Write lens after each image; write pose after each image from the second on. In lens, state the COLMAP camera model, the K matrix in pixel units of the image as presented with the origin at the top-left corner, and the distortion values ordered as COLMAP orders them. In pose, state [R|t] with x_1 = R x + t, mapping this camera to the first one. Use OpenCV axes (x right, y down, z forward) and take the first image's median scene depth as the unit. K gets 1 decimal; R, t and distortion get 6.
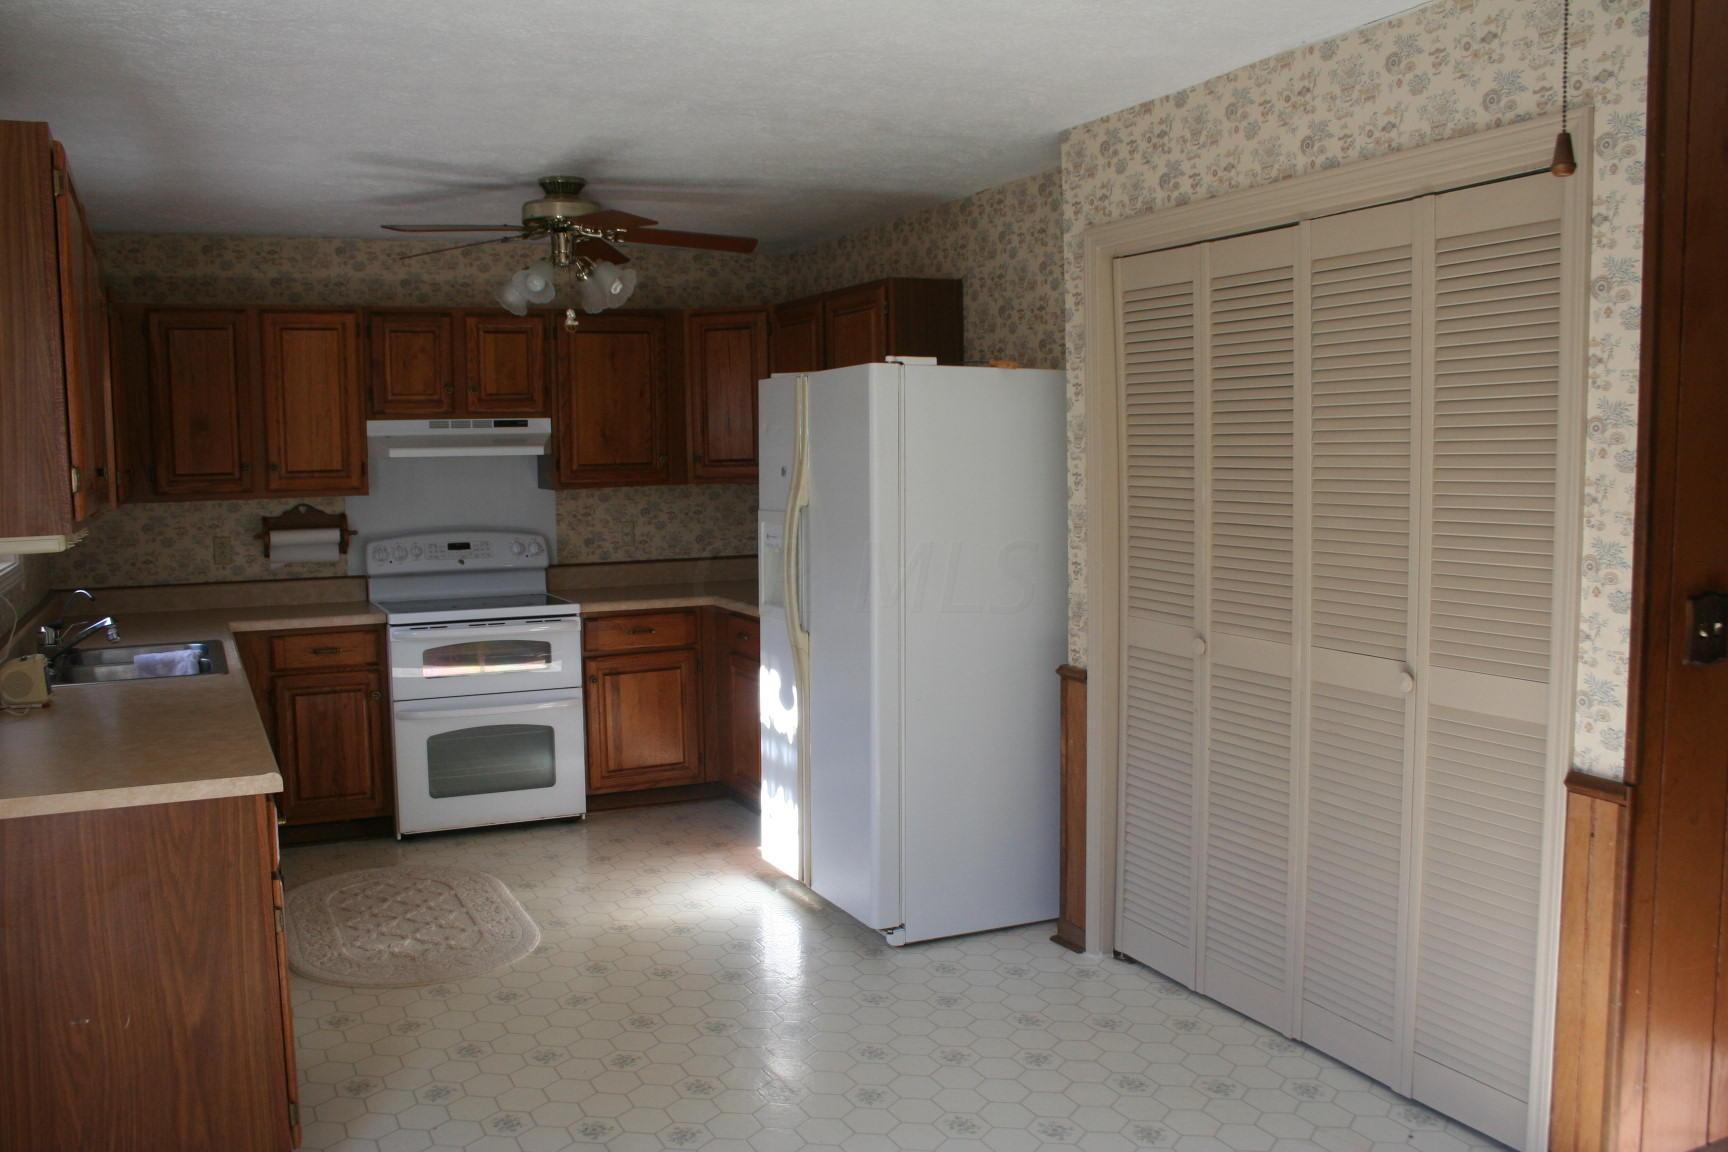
lens RADIAL K [[1453.8, 0, 866.0], [0, 1453.8, 584.5], [0, 0, 1]] dist [-0.130645, 0.063155]
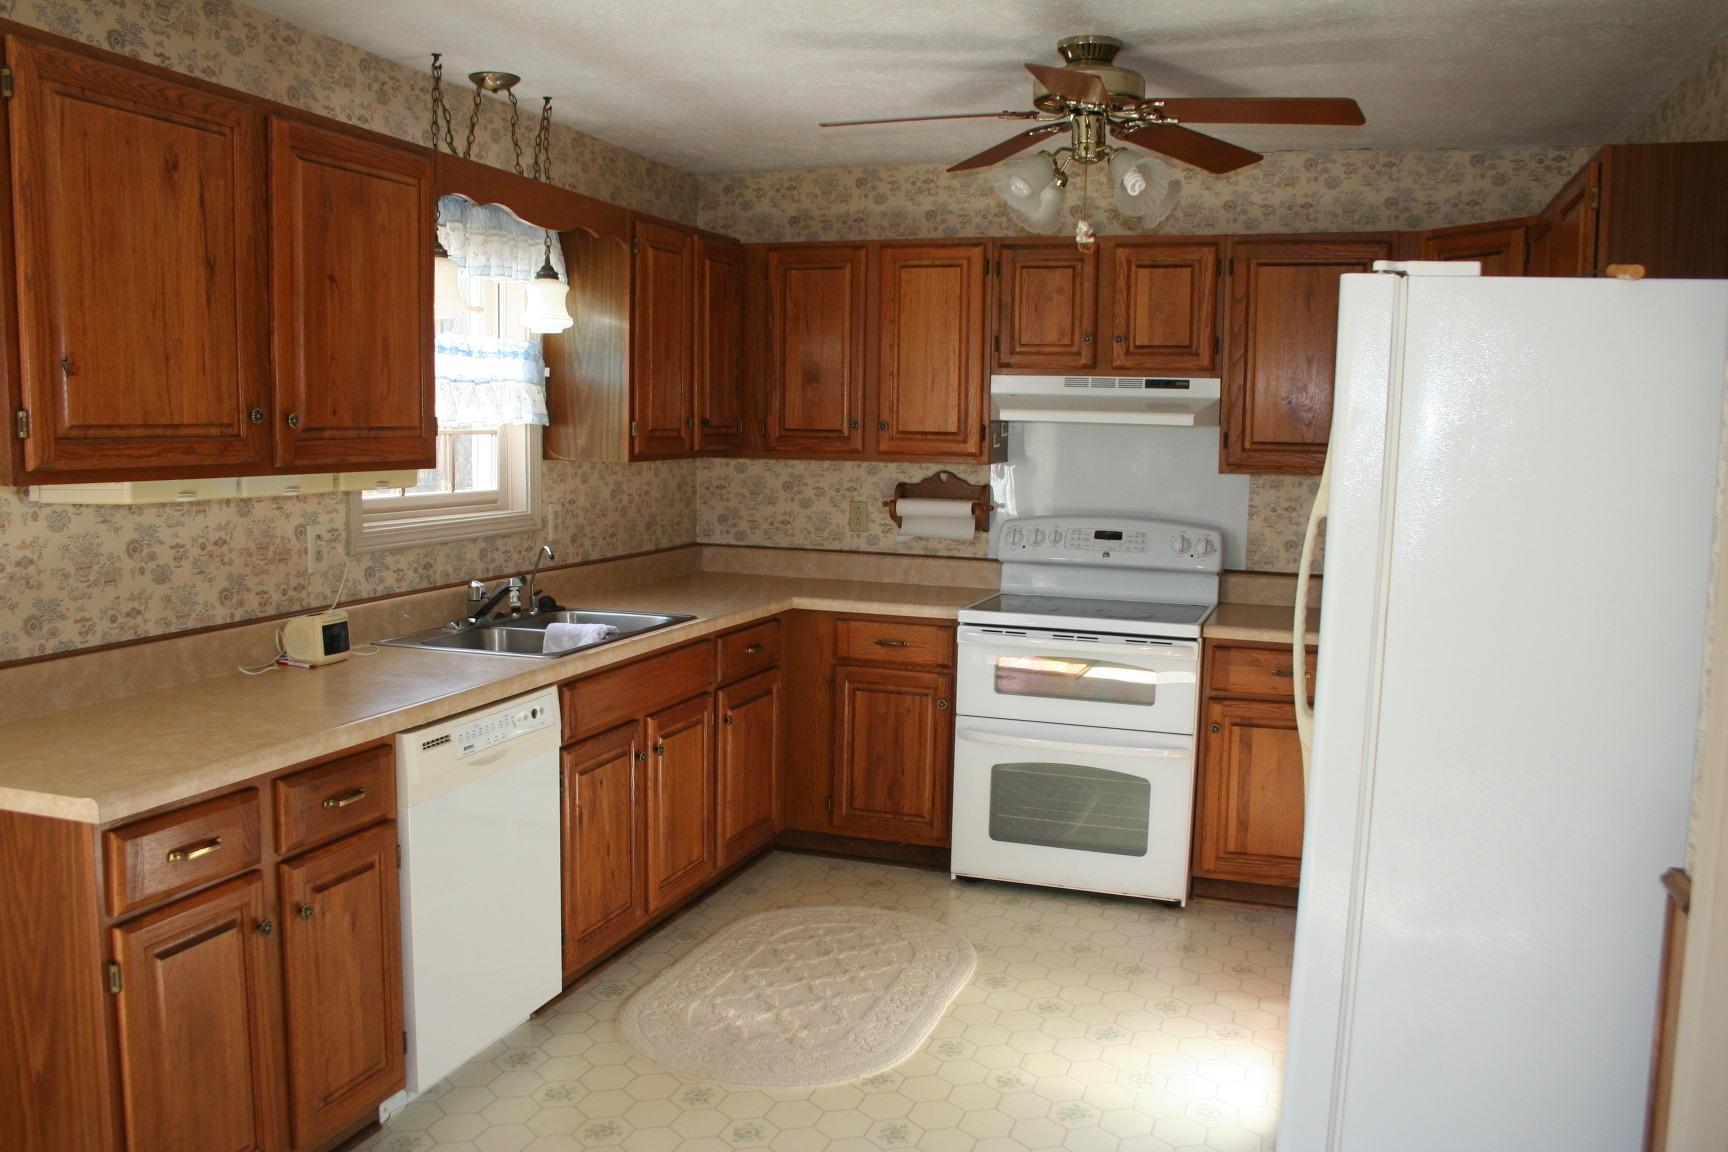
lens RADIAL K [[1453.8, 0, 865.4], [0, 1453.8, 591.9], [0, 0, 1]] dist [-0.130645, 0.063155]
pose [[0.713081, 0.110089, -0.692384, 0.196480], [-0.095447, 0.993643, 0.059690, -0.032434], [0.694554, 0.023522, 0.719056, 0.343278]]
